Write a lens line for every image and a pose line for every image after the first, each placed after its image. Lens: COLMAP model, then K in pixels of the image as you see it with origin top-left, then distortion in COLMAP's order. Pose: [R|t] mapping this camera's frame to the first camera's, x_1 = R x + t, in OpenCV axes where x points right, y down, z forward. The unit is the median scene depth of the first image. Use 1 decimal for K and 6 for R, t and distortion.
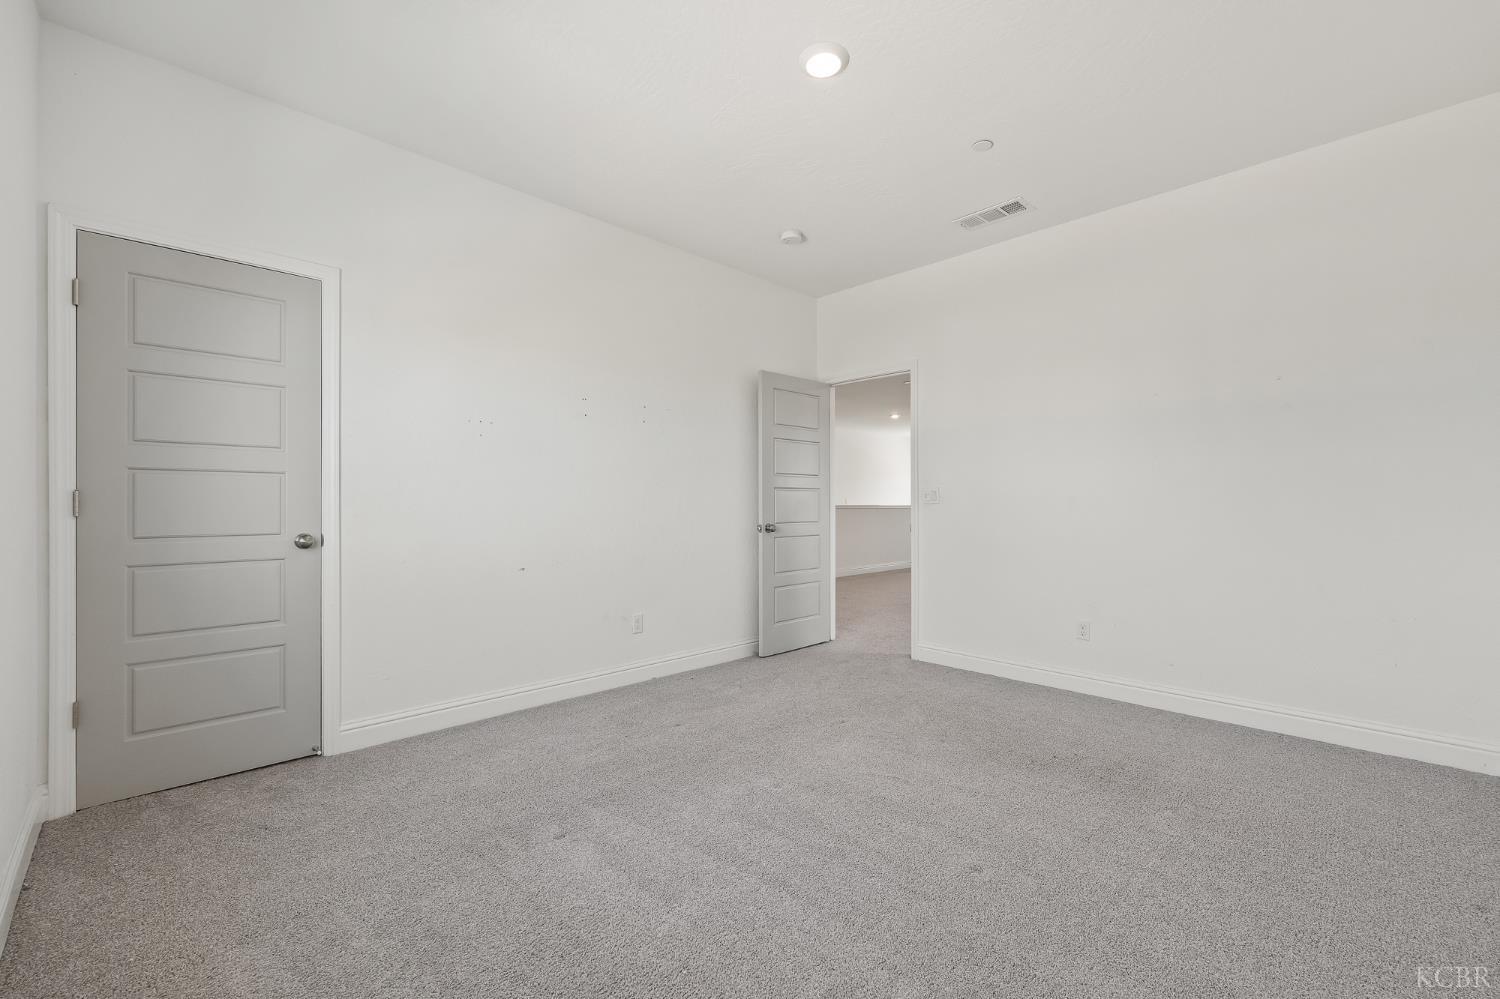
lens RADIAL K [[609.7, 0, 755.4], [0, 609.7, 506.5], [0, 0, 1]] dist [-0.001328, 0.000107]
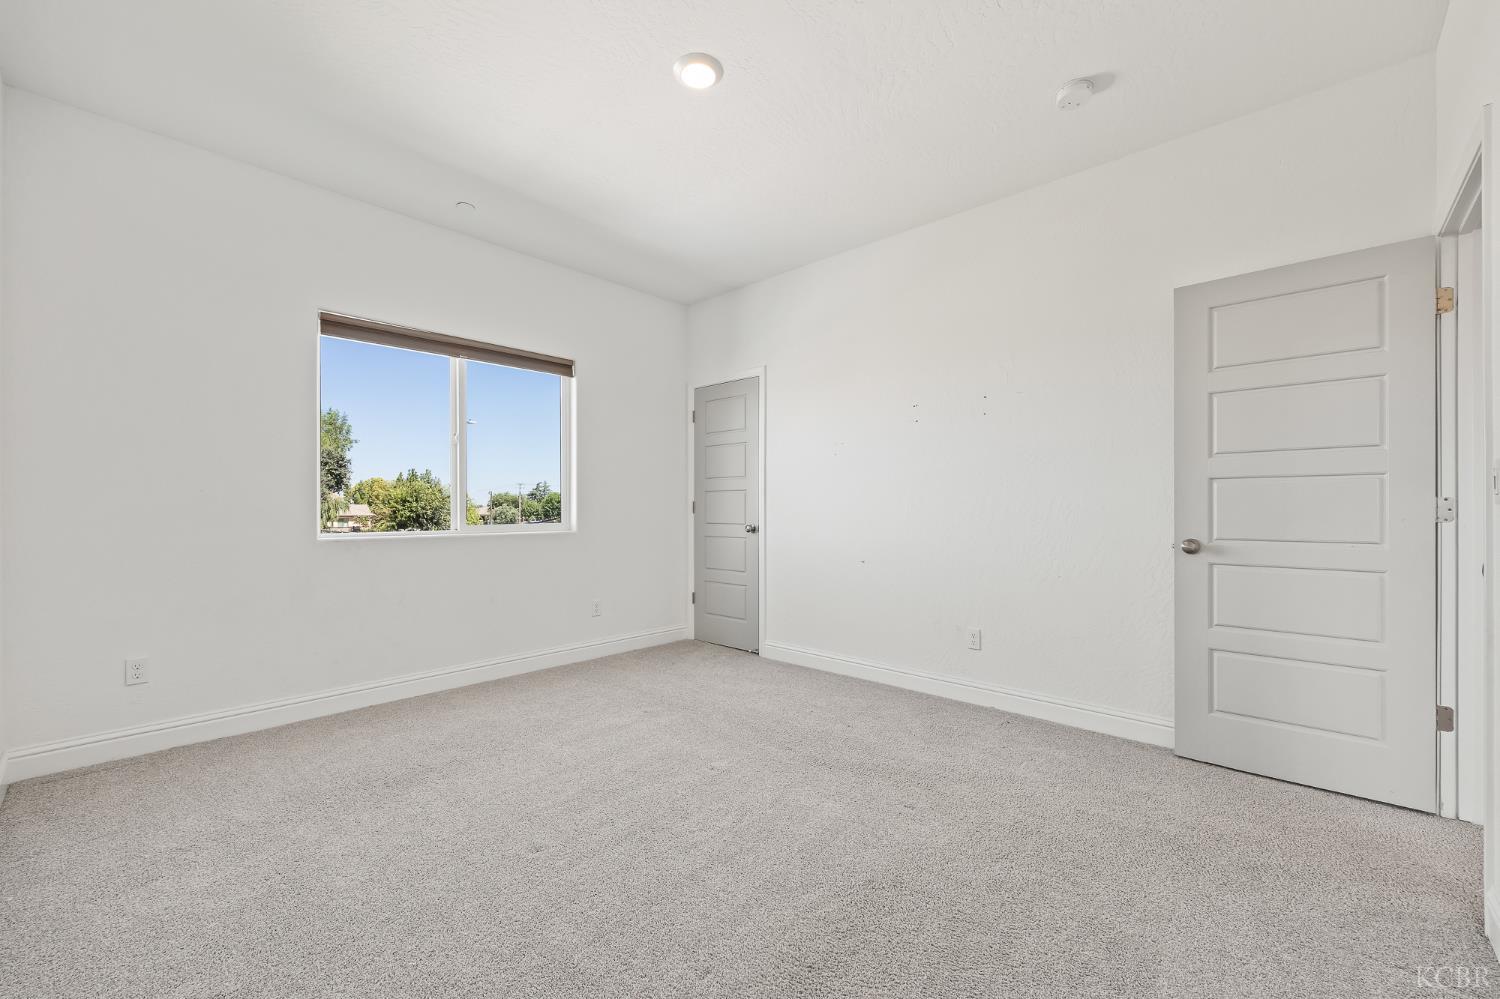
lens RADIAL K [[609.7, 0, 755.4], [0, 609.7, 506.5], [0, 0, 1]] dist [-0.001328, 0.000107]
pose [[0.065222, -0.005454, -0.997856, 1.059231], [-0.004473, 0.999973, -0.005758, 0.003506], [0.997861, 0.004839, 0.065196, 0.946043]]
